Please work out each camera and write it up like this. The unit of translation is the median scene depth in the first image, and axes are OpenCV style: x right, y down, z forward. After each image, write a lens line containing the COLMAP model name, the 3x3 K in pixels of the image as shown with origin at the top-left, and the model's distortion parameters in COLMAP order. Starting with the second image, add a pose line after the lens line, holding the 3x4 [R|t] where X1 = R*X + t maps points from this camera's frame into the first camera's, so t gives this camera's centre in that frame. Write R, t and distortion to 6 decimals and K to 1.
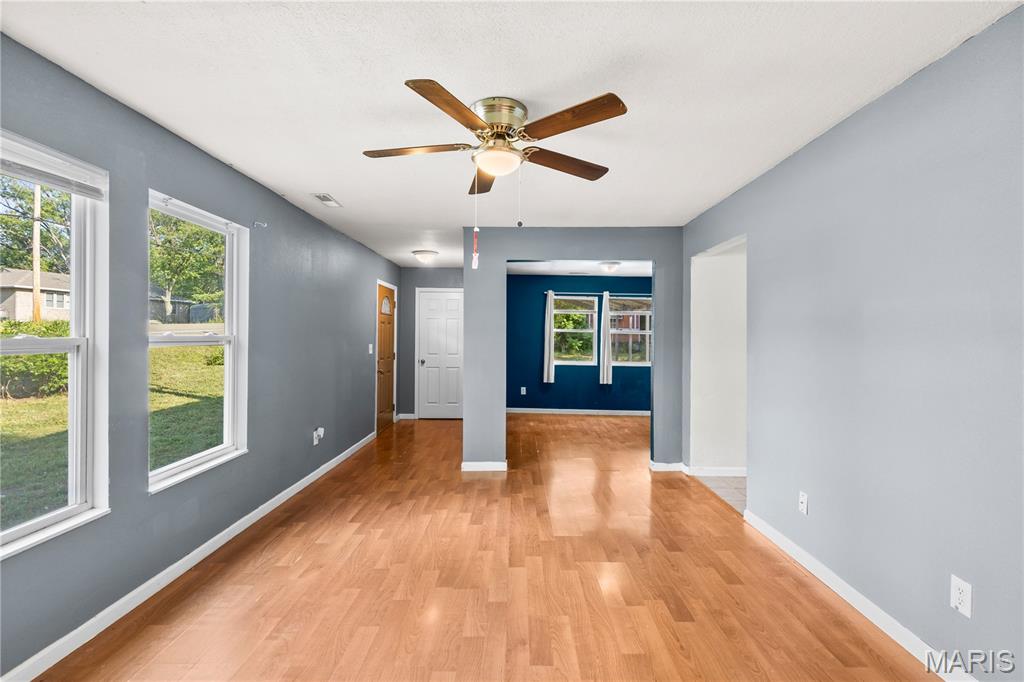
lens RADIAL K [[472.8, 0, 510.1], [0, 472.8, 337.9], [0, 0, 1]] dist [0.005697, -0.000679]
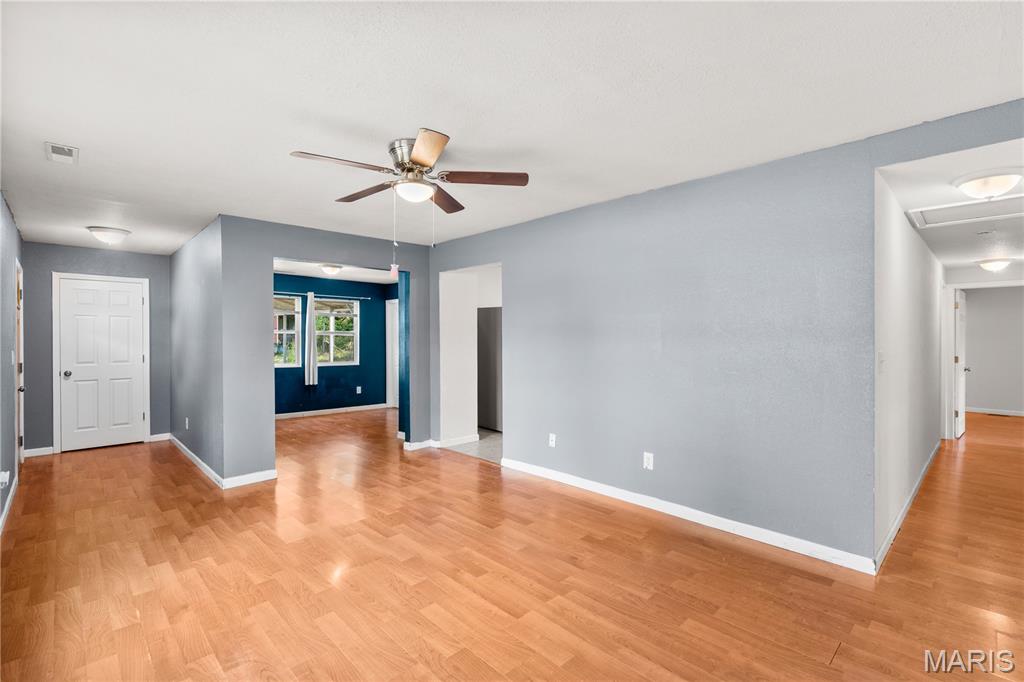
lens RADIAL K [[472.8, 0, 512.2], [0, 472.8, 341.1], [0, 0, 1]] dist [0.005697, -0.000679]
pose [[0.709012, -0.013720, 0.705062, -0.340995], [0.010944, 0.999904, 0.008452, 0.001608], [-0.705111, 0.001724, 0.709095, -0.013561]]
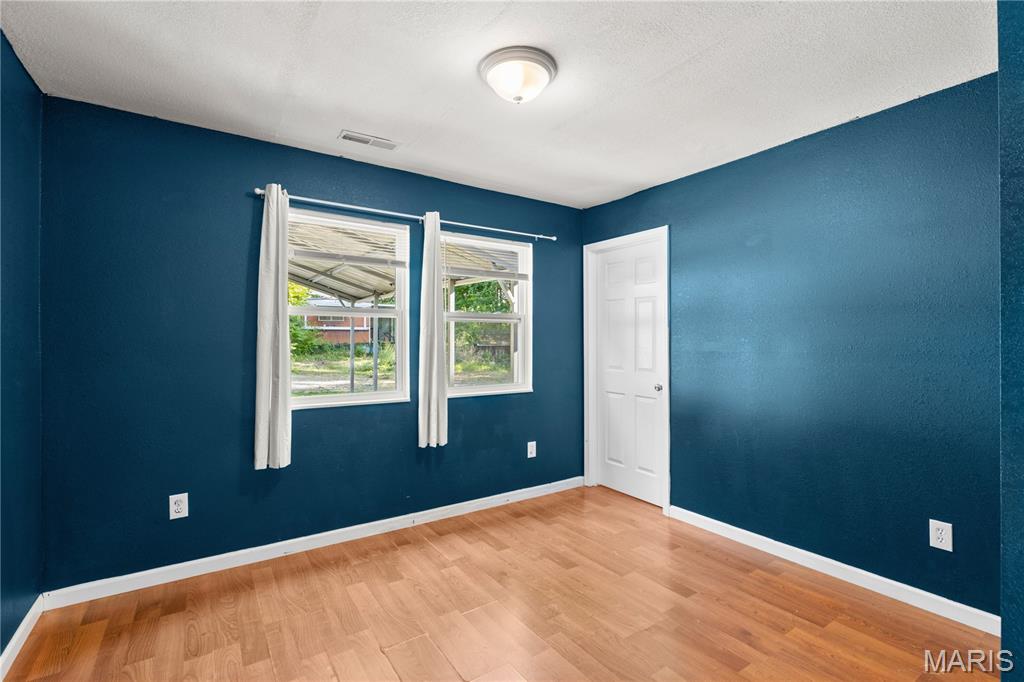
lens RADIAL K [[472.8, 0, 517.4], [0, 472.8, 334.5], [0, 0, 1]] dist [0.005697, -0.000679]
pose [[0.812877, -0.010242, 0.582346, 0.049743], [0.013890, 0.999902, -0.001804, 0.009349], [-0.582270, 0.009555, 0.812939, 1.080365]]
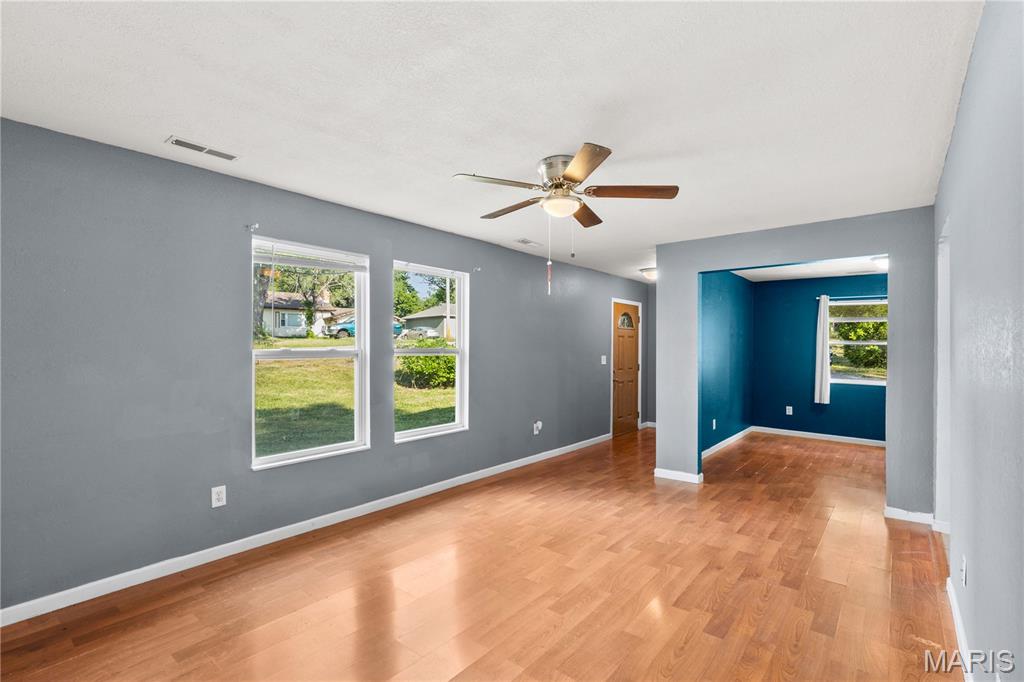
lens RADIAL K [[472.8, 0, 521.3], [0, 472.8, 350.6], [0, 0, 1]] dist [0.005697, -0.000679]
pose [[0.784135, 0.002821, -0.620584, 0.319058], [-0.003202, 0.999995, 0.000499, 0.001469], [0.620582, 0.001596, 0.784140, -0.013437]]
